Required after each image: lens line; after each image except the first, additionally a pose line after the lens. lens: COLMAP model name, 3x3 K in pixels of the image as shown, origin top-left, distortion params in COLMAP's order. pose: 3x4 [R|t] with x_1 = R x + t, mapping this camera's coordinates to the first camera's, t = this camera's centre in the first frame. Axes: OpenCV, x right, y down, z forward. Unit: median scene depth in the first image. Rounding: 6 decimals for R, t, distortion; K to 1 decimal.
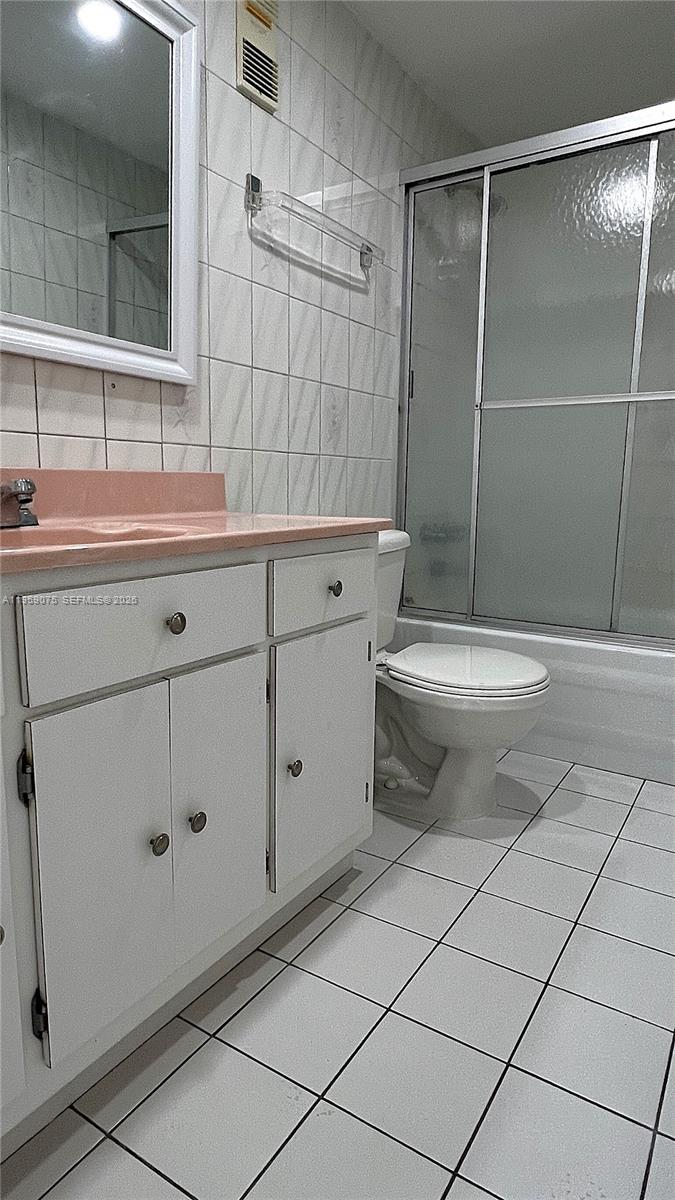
lens RADIAL K [[704.7, 0, 333.7], [0, 704.7, 596.6], [0, 0, 1]] dist [0.004113, 0.000079]
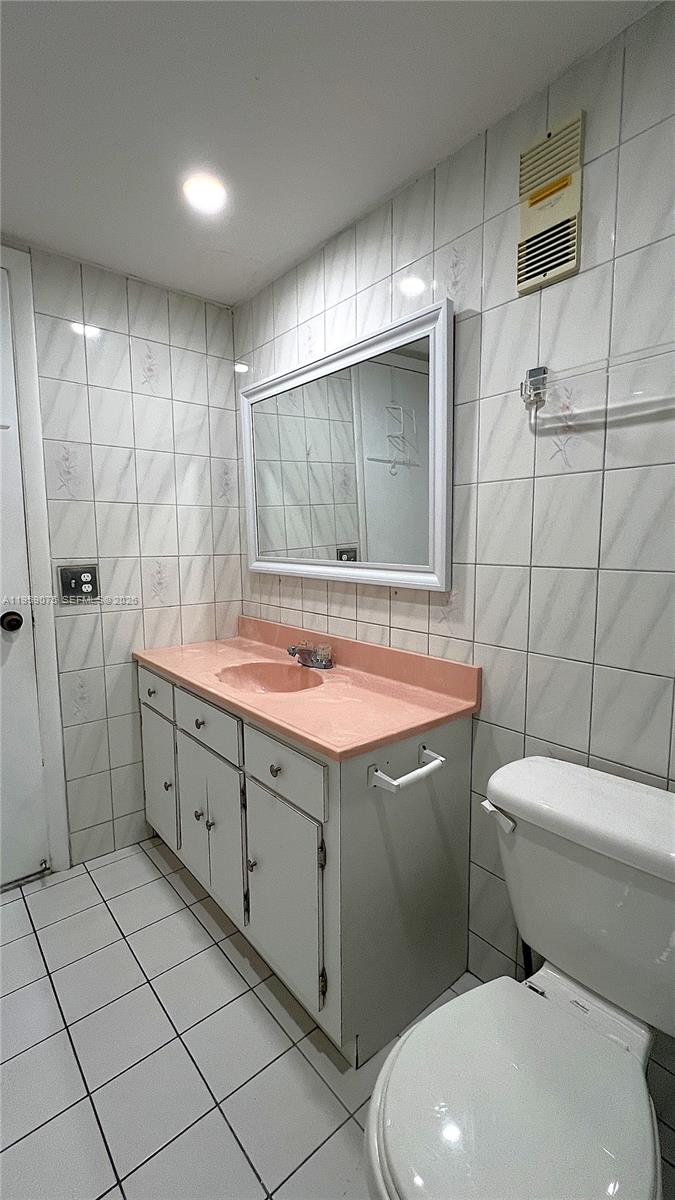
lens RADIAL K [[514.2, 0, 333.9], [0, 514.2, 597.5], [0, 0, 1]] dist [-0.000213, 0.000061]
pose [[-0.301866, 0.095393, -0.948566, 0.666338], [-0.149616, 0.977912, 0.145957, -0.378953], [0.941537, 0.185980, -0.280926, 1.046190]]
